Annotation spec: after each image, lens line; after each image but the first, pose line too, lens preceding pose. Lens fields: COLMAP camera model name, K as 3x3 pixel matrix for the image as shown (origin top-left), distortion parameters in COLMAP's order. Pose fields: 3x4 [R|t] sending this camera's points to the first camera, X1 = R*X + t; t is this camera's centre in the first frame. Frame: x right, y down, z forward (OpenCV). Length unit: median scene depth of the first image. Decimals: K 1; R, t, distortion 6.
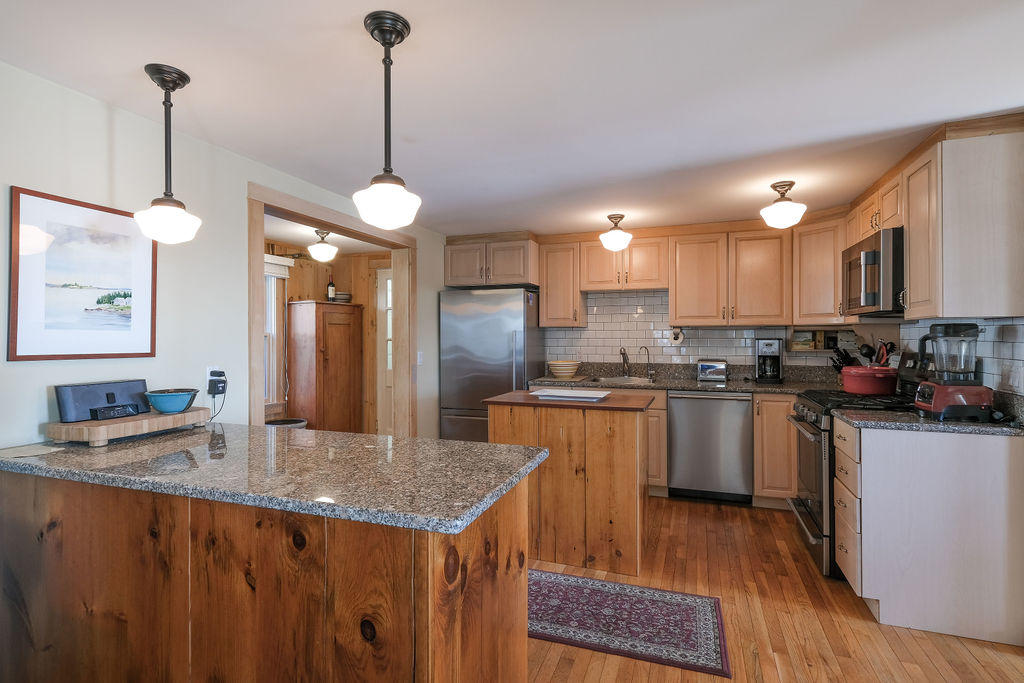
lens RADIAL K [[498.9, 0, 512.0], [0, 498.9, 341.5], [0, 0, 1]] dist [0.002529, 0.000397]
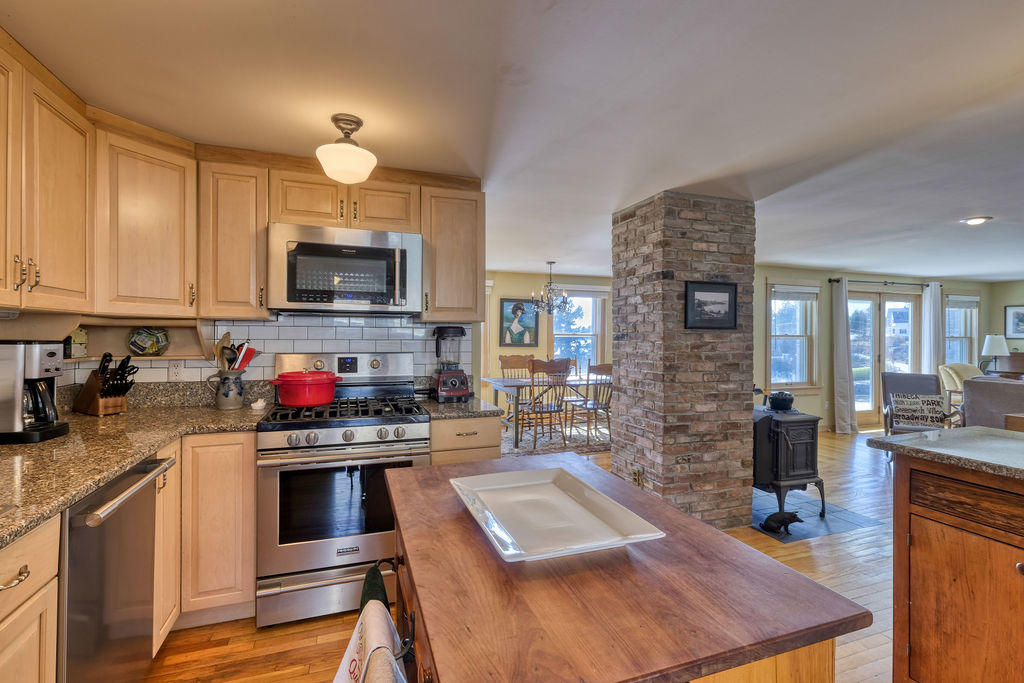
lens RADIAL K [[473.3, 0, 512.0], [0, 473.3, 341.5], [0, 0, 1]] dist [-0.003114, -0.000454]
pose [[-0.638477, -0.010342, 0.769572, -0.097711], [0.005310, 0.999827, 0.017841, -0.011167], [-0.769623, 0.015478, -0.638311, 1.014817]]
